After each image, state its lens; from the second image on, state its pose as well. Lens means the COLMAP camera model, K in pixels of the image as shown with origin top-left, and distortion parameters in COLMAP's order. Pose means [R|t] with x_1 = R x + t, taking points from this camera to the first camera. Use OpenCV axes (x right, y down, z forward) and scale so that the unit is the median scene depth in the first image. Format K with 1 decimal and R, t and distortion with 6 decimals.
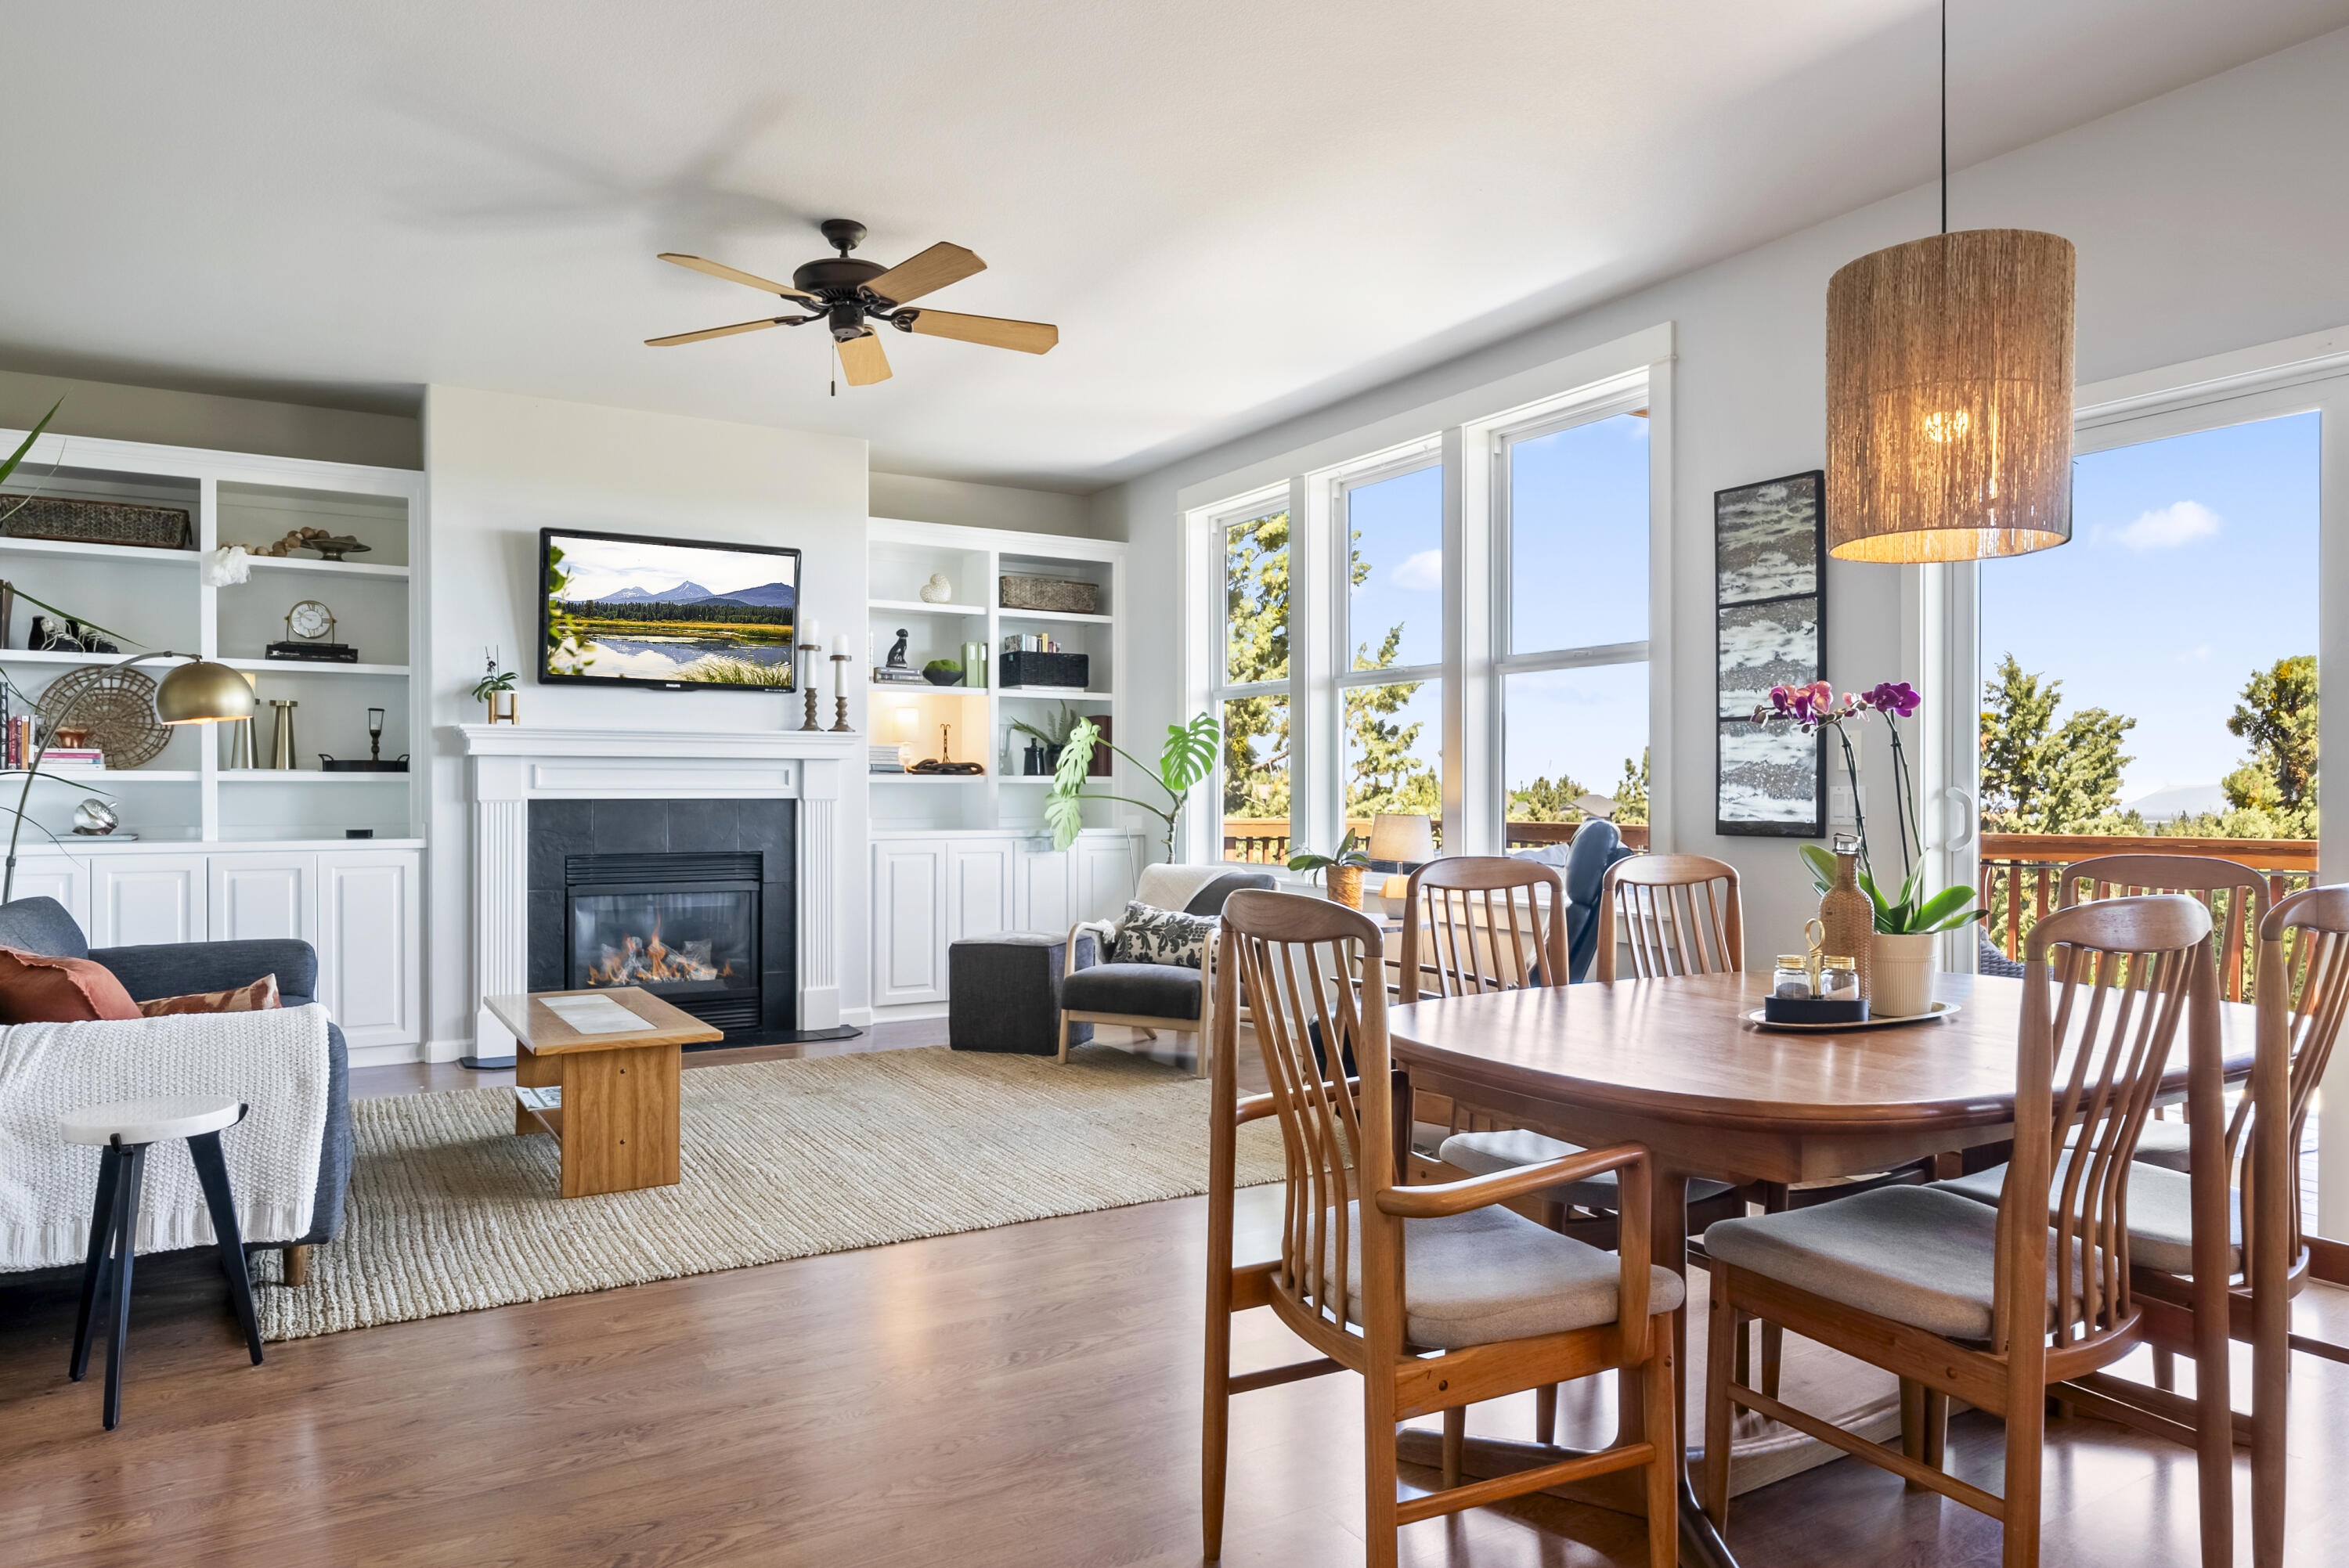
lens RADIAL K [[1426.7, 0, 1174.5], [0, 1426.7, 784.0], [0, 0, 1]] dist [0.004325, 0.000668]
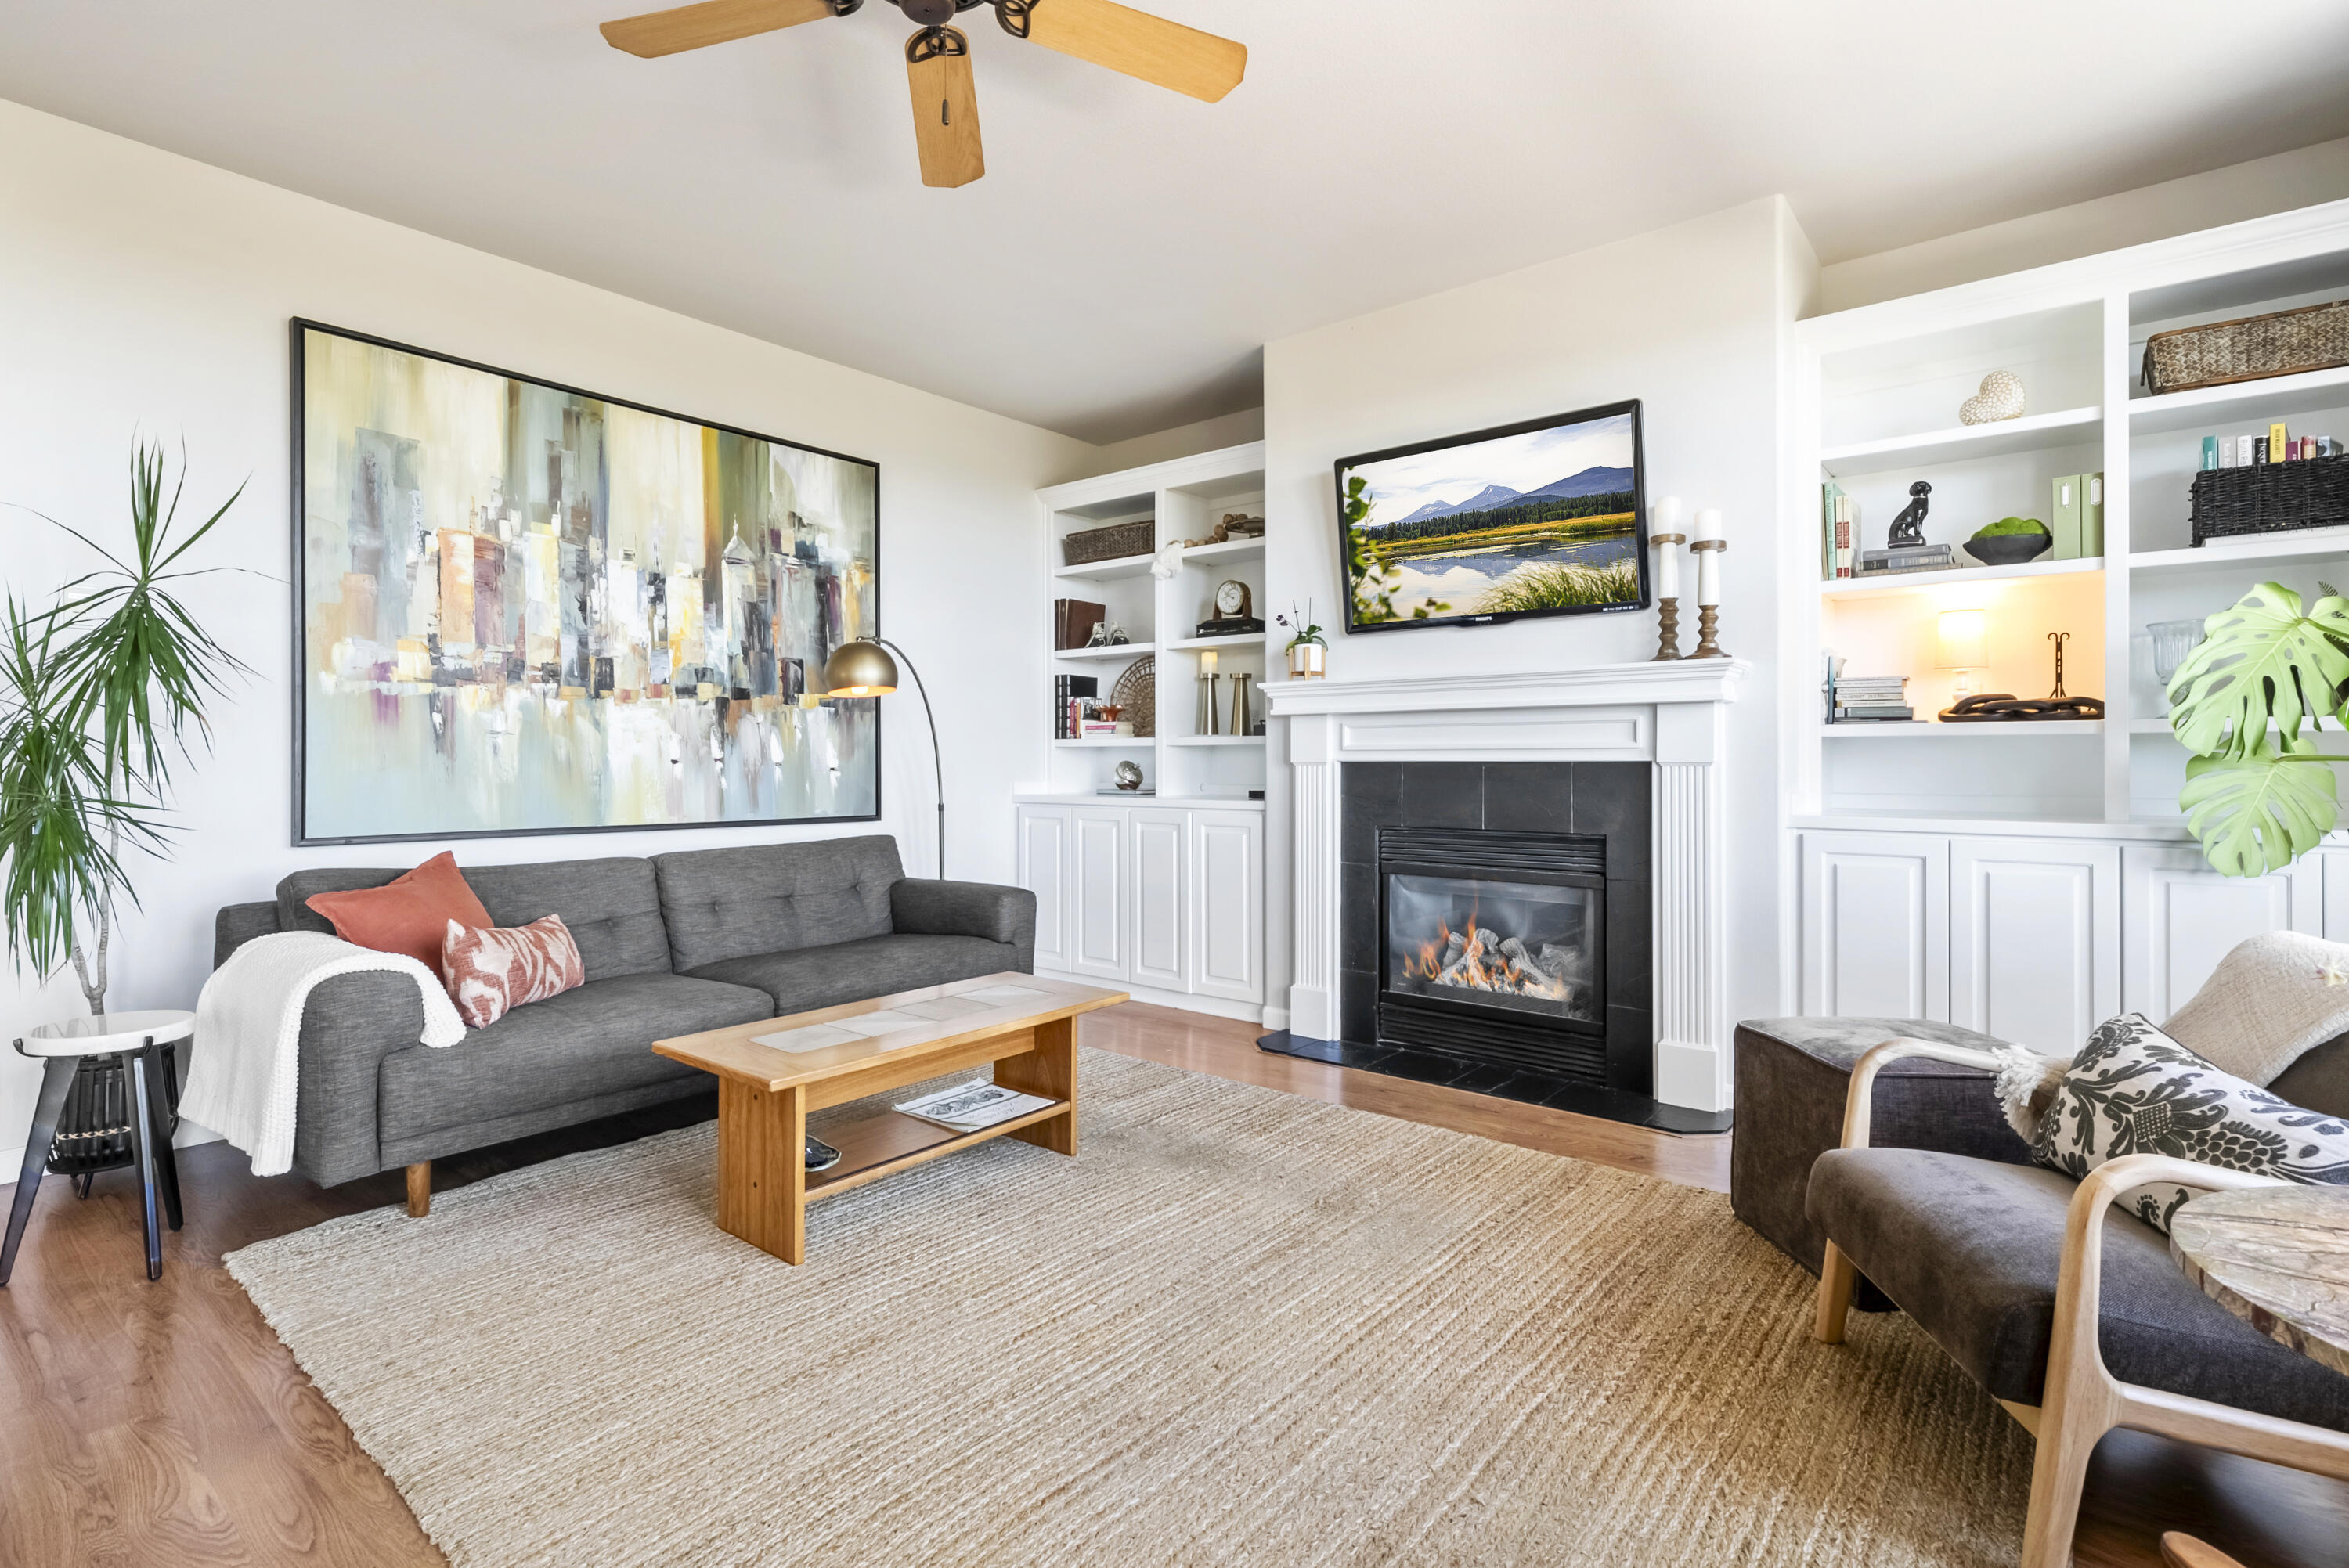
lens RADIAL K [[1112.9, 0, 1172.9], [0, 1112.9, 756.4], [0, 0, 1]] dist [-0.003971, -0.000449]
pose [[0.320908, -0.005296, -0.947096, 0.187772], [0.004927, 0.999980, -0.003922, 0.009547], [0.947097, -0.003407, 0.320928, 0.674938]]
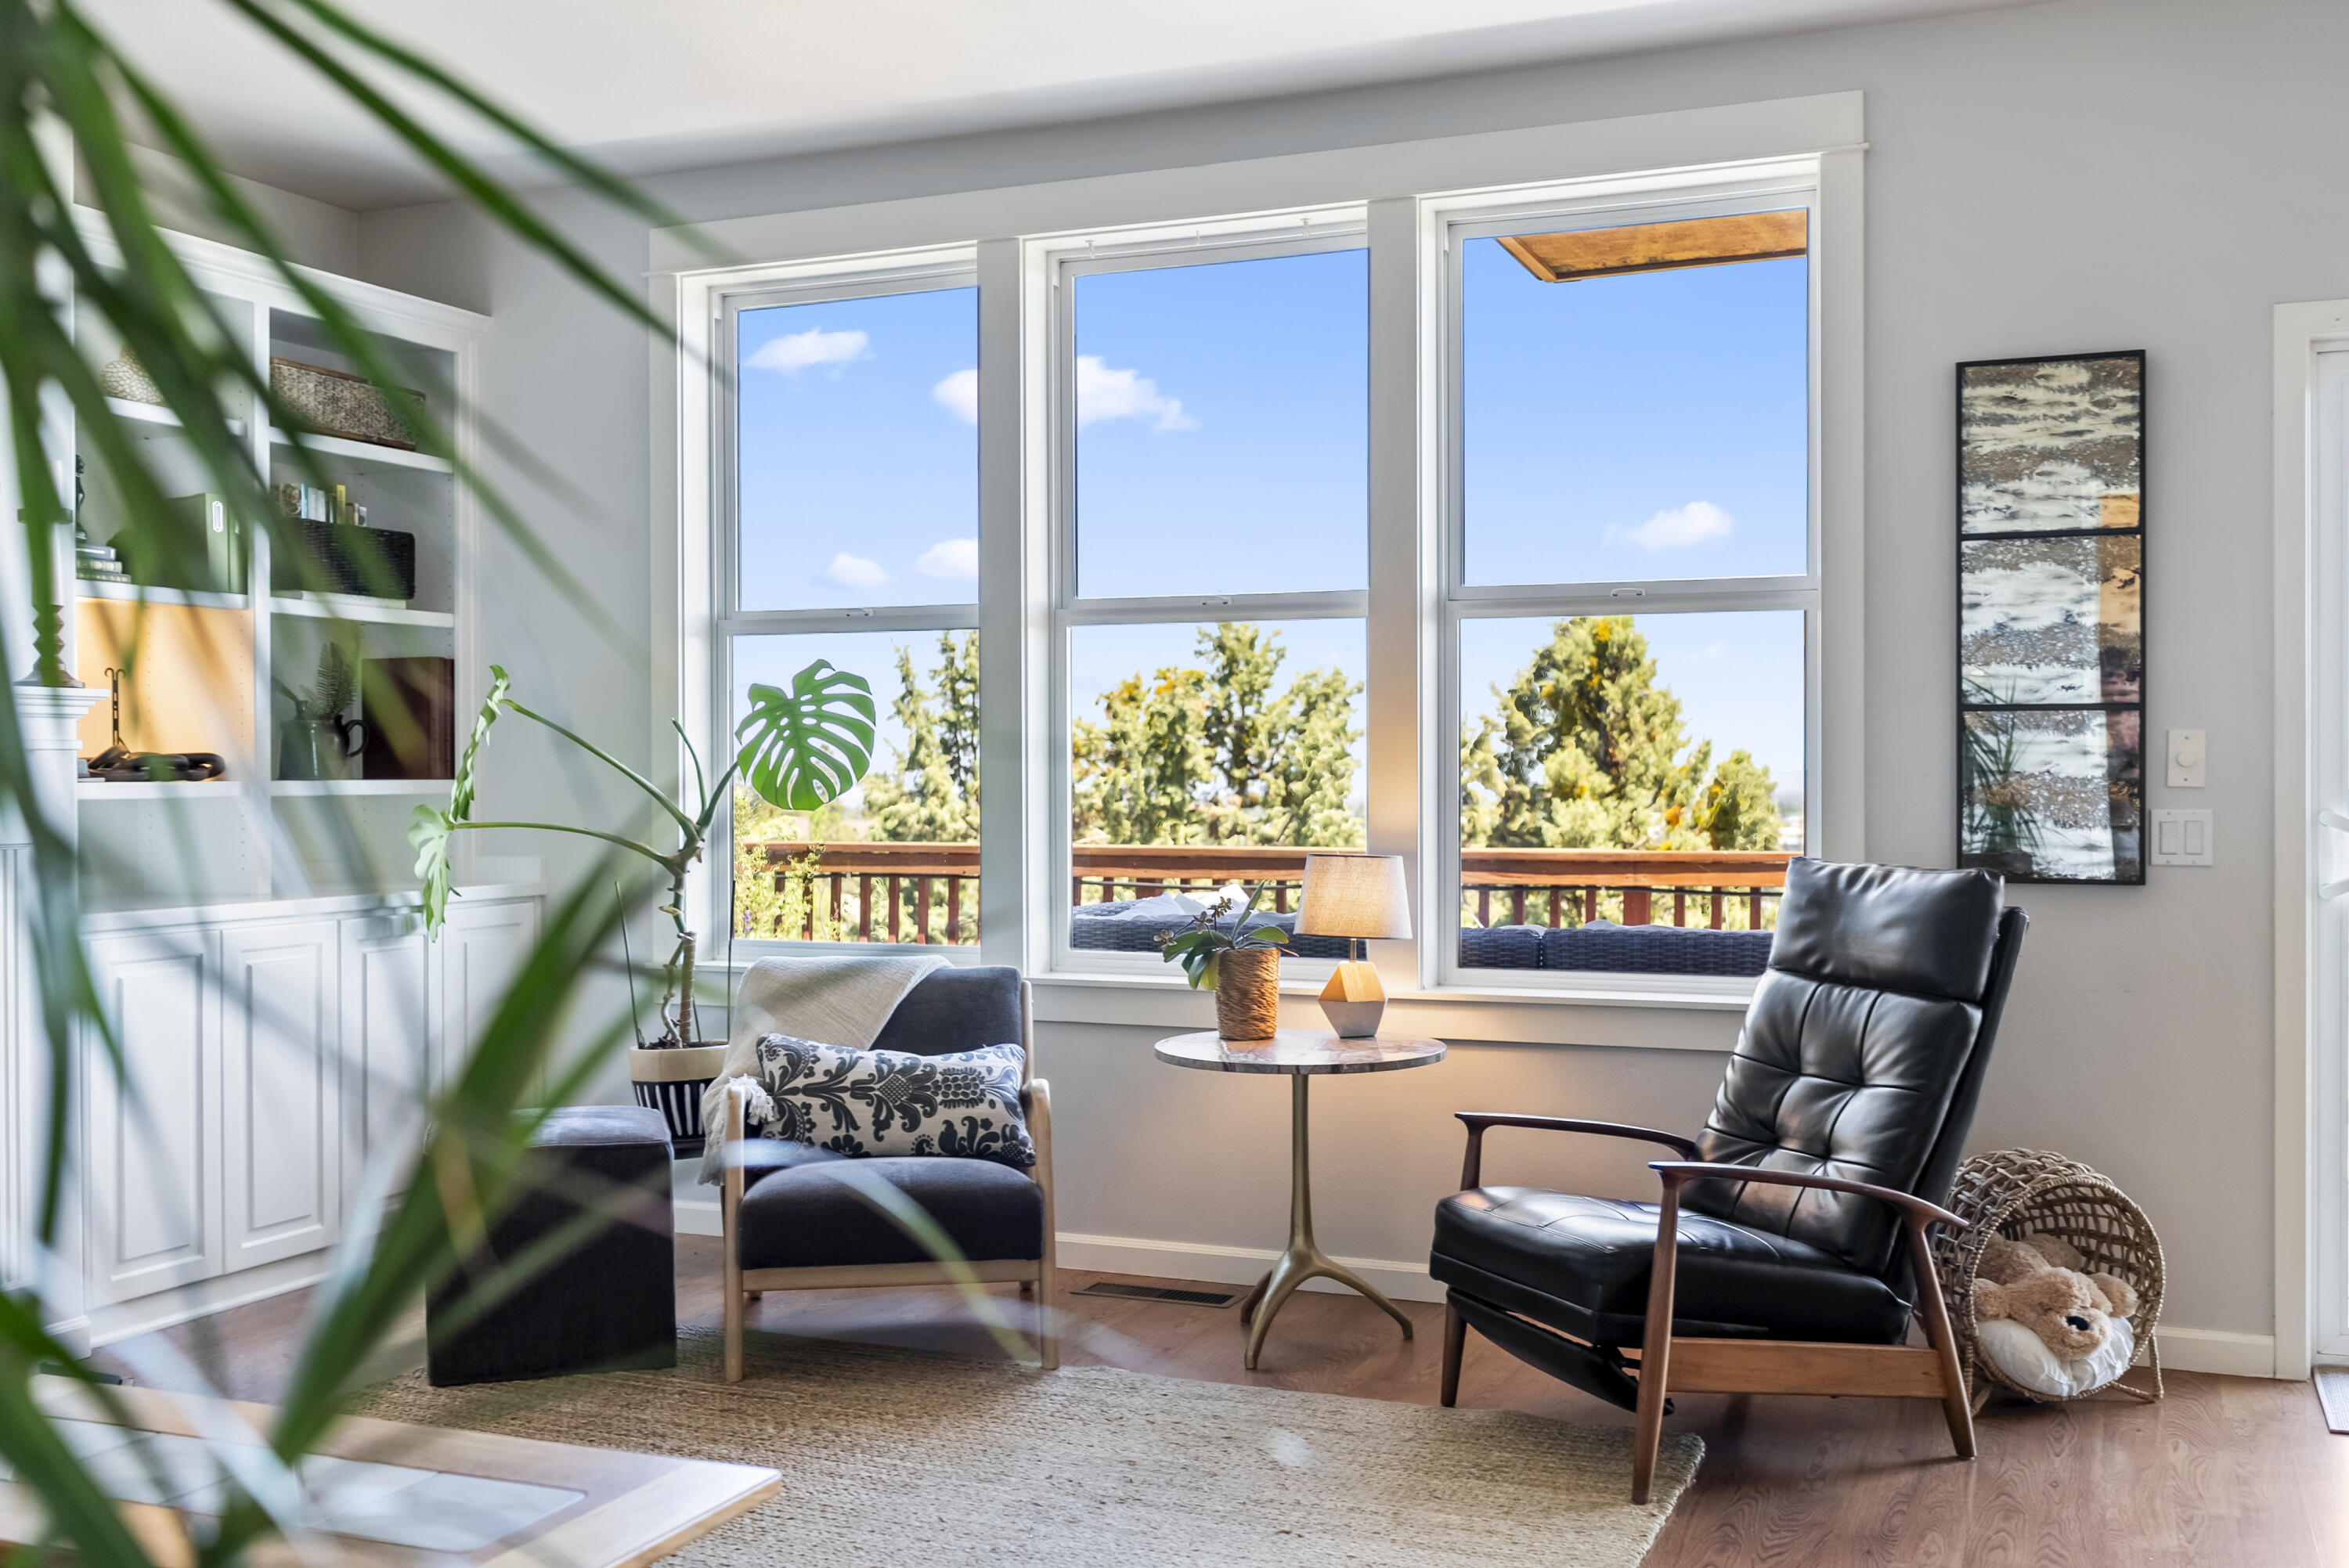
lens RADIAL K [[2219.7, 0, 1180.0], [0, 2219.7, 773.2], [0, 0, 1]] dist [-0.004766, -0.001374]
pose [[0.806658, -0.005498, 0.590993, -0.395085], [0.001158, 0.999970, 0.007723, -0.017539], [-0.591018, -0.005545, 0.806639, 0.292115]]
